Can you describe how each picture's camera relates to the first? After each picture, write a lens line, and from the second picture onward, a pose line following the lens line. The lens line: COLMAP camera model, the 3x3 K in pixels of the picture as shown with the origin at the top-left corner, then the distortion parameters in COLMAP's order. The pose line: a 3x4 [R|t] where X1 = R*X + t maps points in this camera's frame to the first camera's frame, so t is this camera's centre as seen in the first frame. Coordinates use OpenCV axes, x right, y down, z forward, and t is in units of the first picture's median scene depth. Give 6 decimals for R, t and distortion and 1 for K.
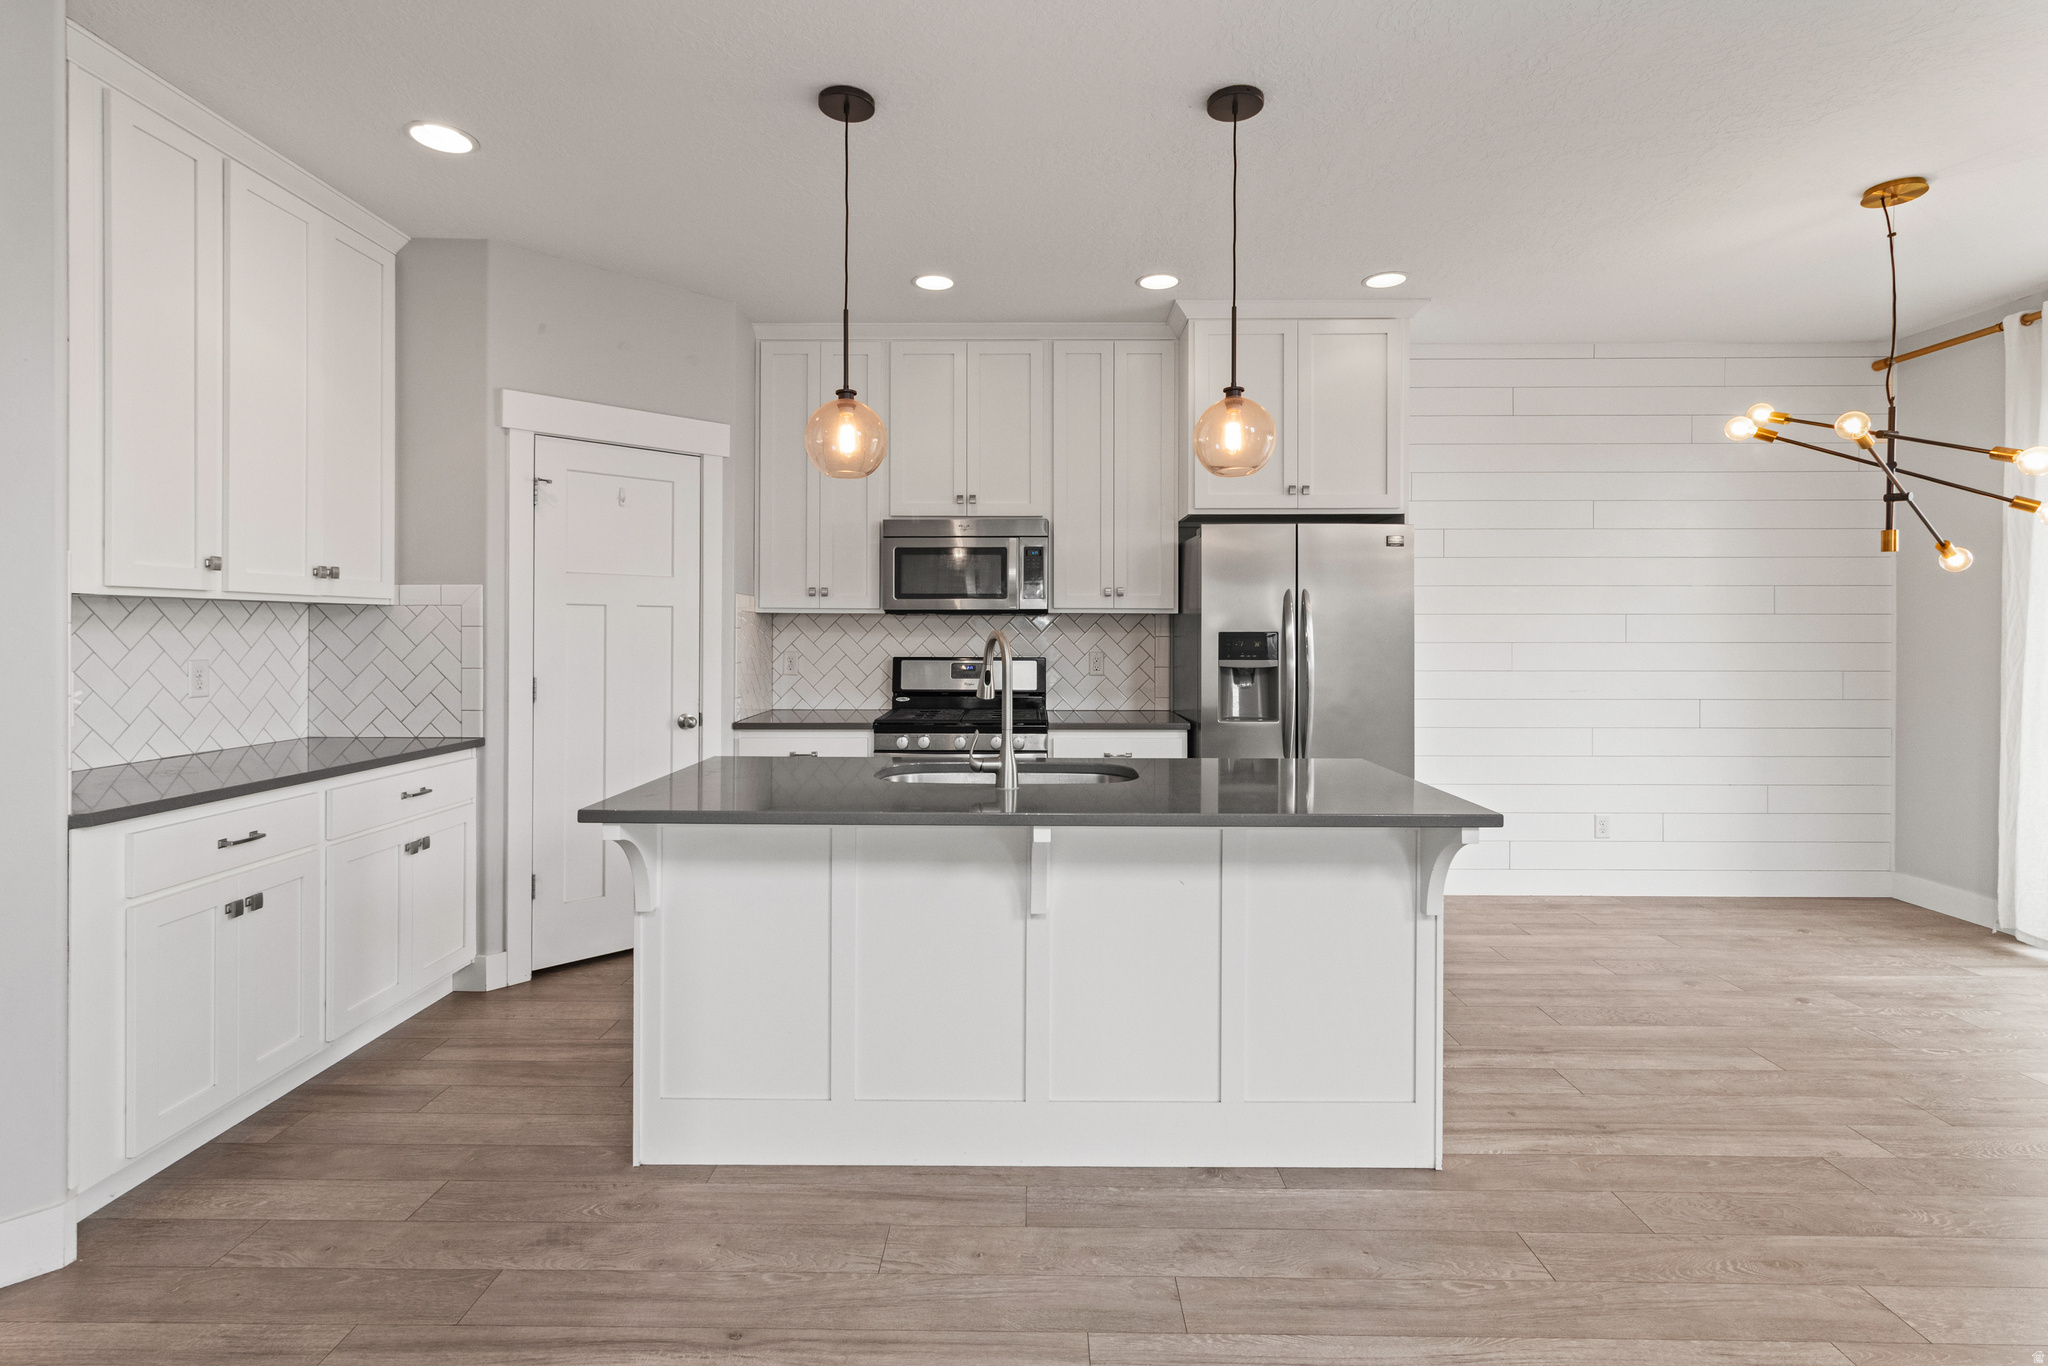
lens RADIAL K [[956.5, 0, 1027.8], [0, 956.5, 636.2], [0, 0, 1]] dist [0.000759, 0.000423]
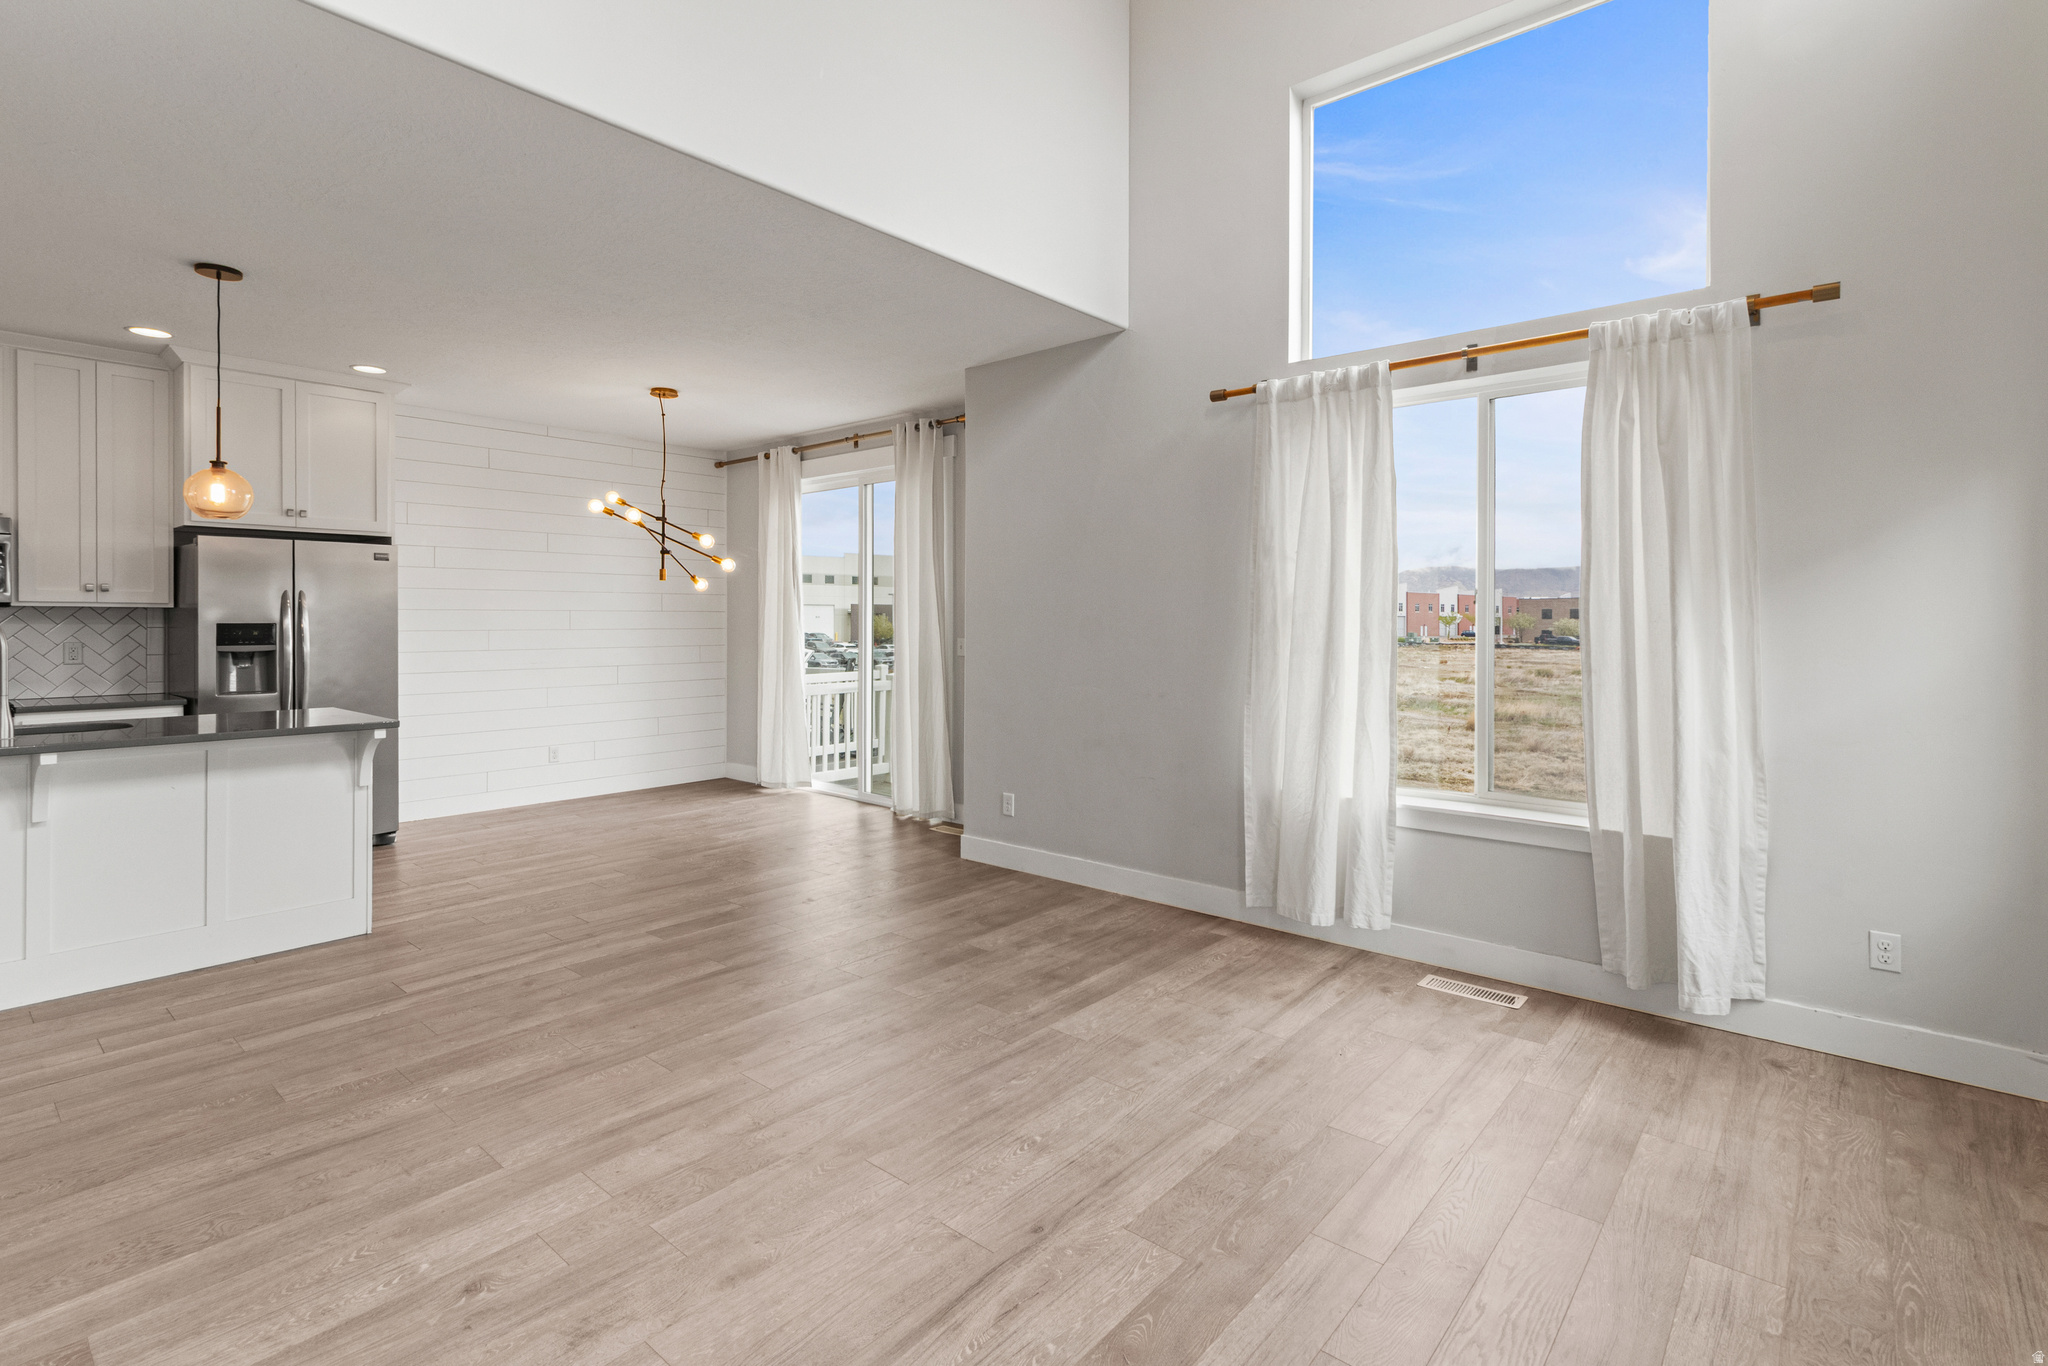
lens RADIAL K [[963.9, 0, 1023.6], [0, 963.9, 621.7], [0, 0, 1]] dist [0.002106, 0.000428]
pose [[0.643348, -0.001544, 0.765572, -0.084588], [0.005827, 0.999979, -0.002881, 0.003120], [-0.765552, 0.006315, 0.643344, -0.601782]]
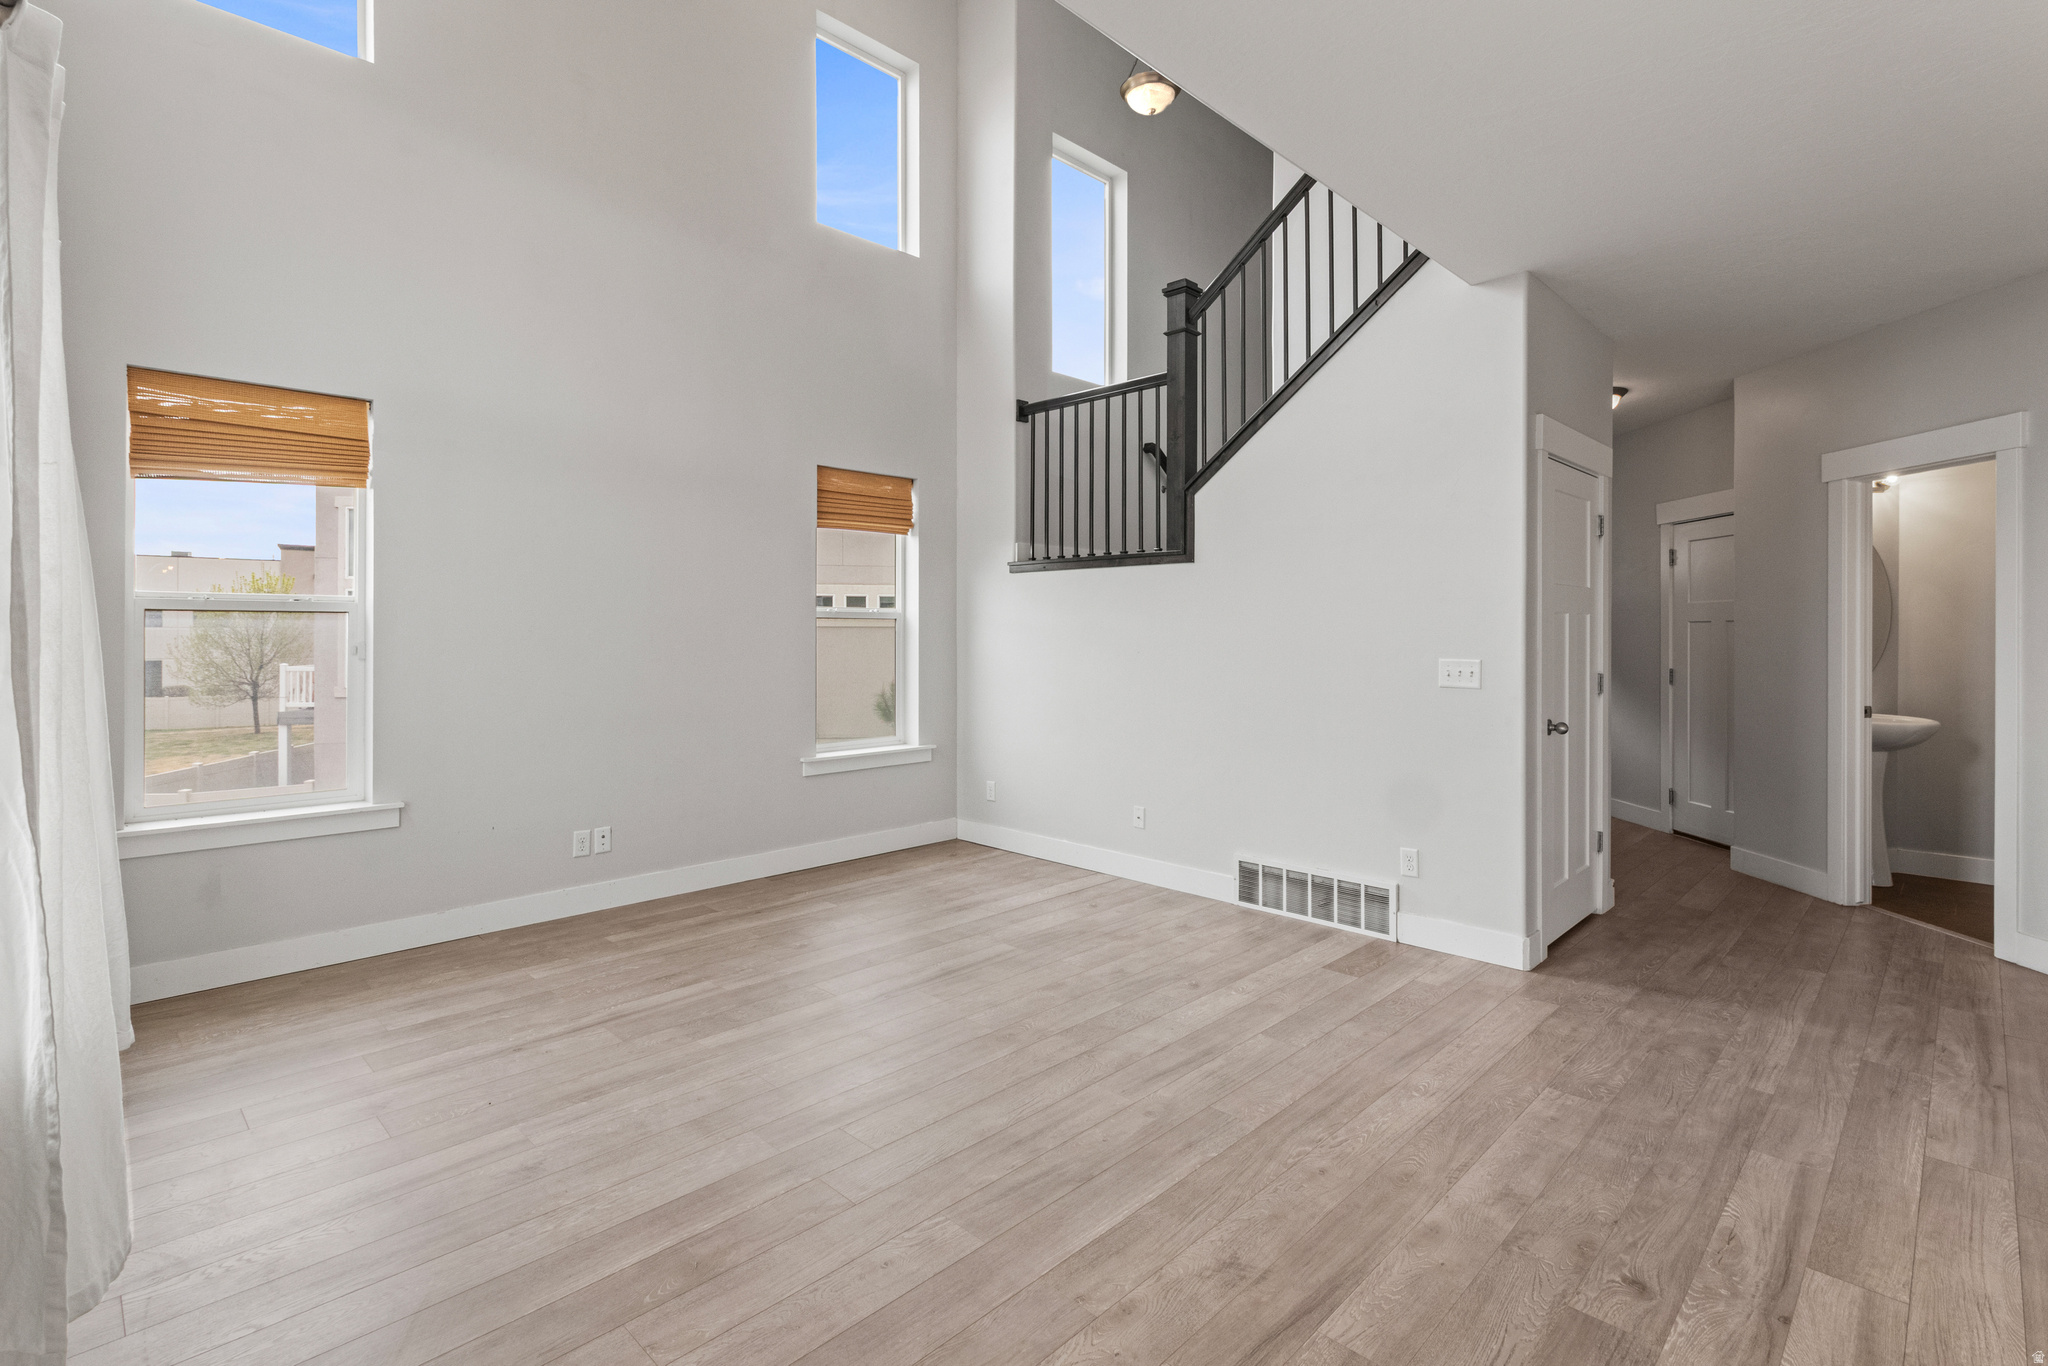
lens RADIAL K [[963.9, 0, 1023.6], [0, 963.9, 621.7], [0, 0, 1]] dist [0.002106, 0.000428]
pose [[-0.694517, -0.012730, -0.719364, 0.862278], [-0.010298, 0.999917, -0.007753, -0.000831], [0.719403, 0.002024, -0.694590, 0.419924]]
